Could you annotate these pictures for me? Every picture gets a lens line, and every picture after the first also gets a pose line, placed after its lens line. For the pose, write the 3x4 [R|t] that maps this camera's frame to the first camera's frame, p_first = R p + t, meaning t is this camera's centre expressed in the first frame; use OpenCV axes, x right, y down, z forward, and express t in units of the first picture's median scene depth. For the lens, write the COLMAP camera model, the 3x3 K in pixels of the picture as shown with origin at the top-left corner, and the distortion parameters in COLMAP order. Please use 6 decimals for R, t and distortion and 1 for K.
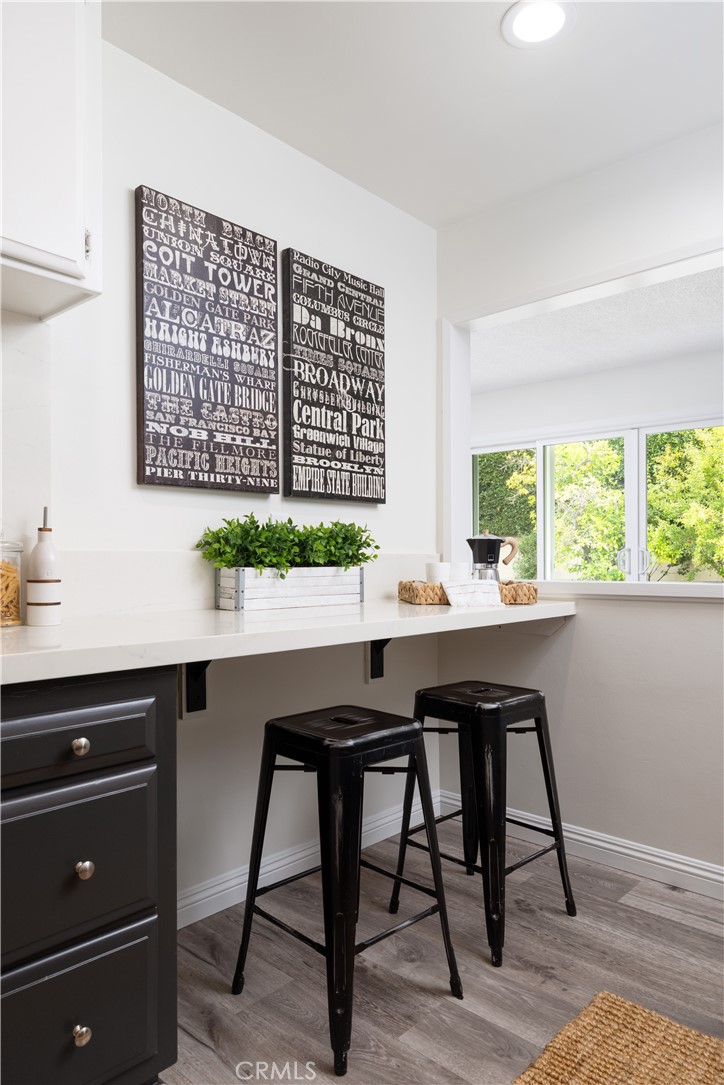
lens RADIAL K [[720.6, 0, 359.1], [0, 720.6, 548.1], [0, 0, 1]] dist [-0.000994, 0.002529]
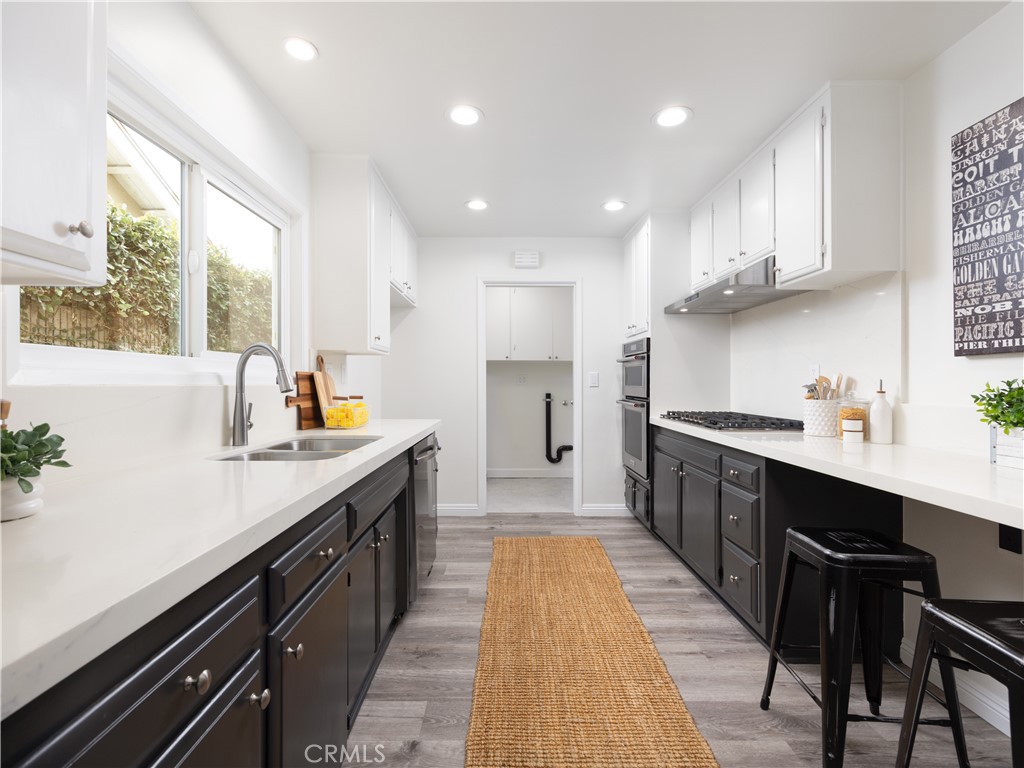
lens RADIAL K [[476.0, 0, 508.5], [0, 476.0, 380.9], [0, 0, 1]] dist [0.001181, 0.001784]
pose [[-0.729979, -0.009899, -0.683398, 0.772286], [0.000119, 0.999893, -0.014610, -0.025807], [0.683469, -0.010746, -0.729900, 0.908038]]
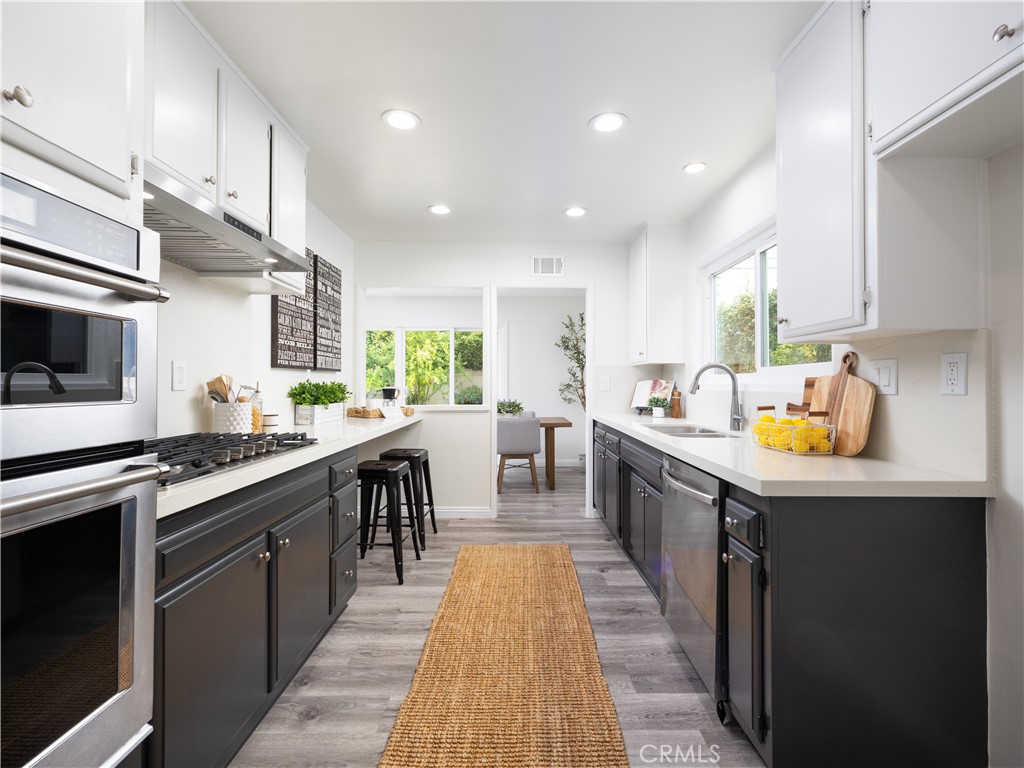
lens RADIAL K [[476.0, 0, 511.4], [0, 476.0, 373.4], [0, 0, 1]] dist [0.001181, 0.001784]
pose [[0.737935, 0.012311, 0.674759, -0.621661], [-0.007549, 0.999922, -0.009988, -0.053884], [-0.674829, 0.002277, 0.737970, -0.430142]]
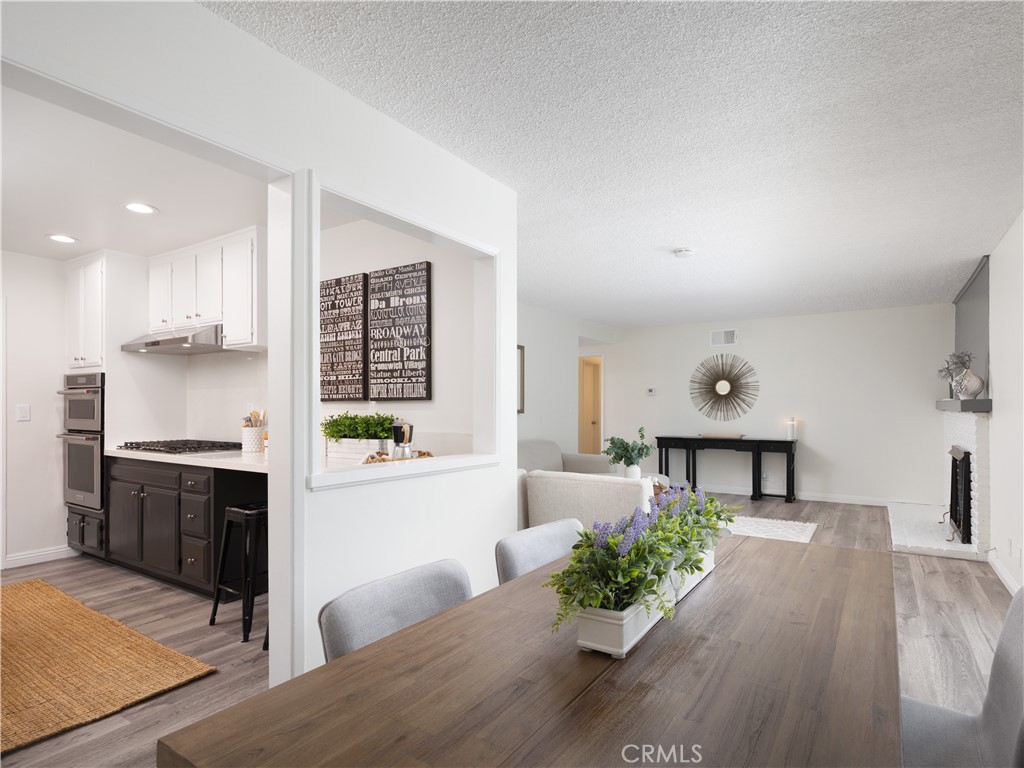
lens RADIAL K [[552.9, 0, 522.0], [0, 552.9, 399.6], [0, 0, 1]] dist [-0.004836, 0.001555]
pose [[0.172710, -0.020941, -0.984750, 1.431422], [0.014320, 0.999722, -0.018748, -0.042796], [0.984869, -0.010864, 0.172962, 1.149322]]
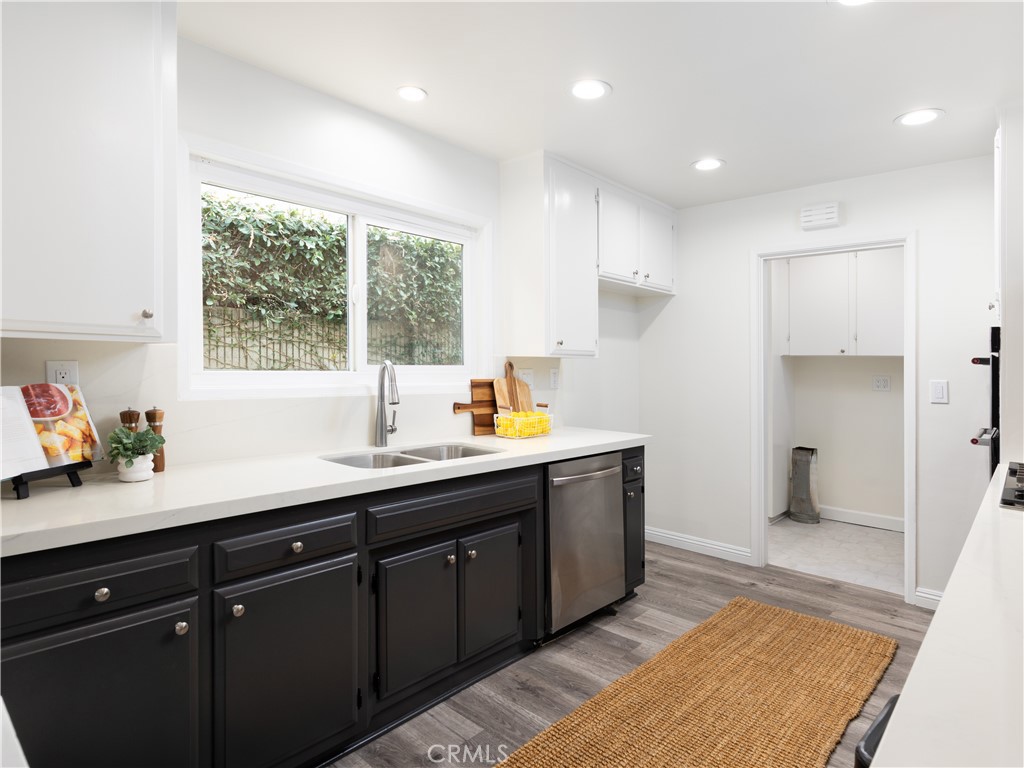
lens RADIAL K [[582.3, 0, 522.2], [0, 582.3, 370.7], [0, 0, 1]] dist [0.002229, 0.000404]
pose [[-0.999492, -0.023683, -0.021342, 0.330877], [-0.023738, 0.999716, 0.002299, -0.084725], [0.021282, 0.002805, -0.999770, 1.156028]]
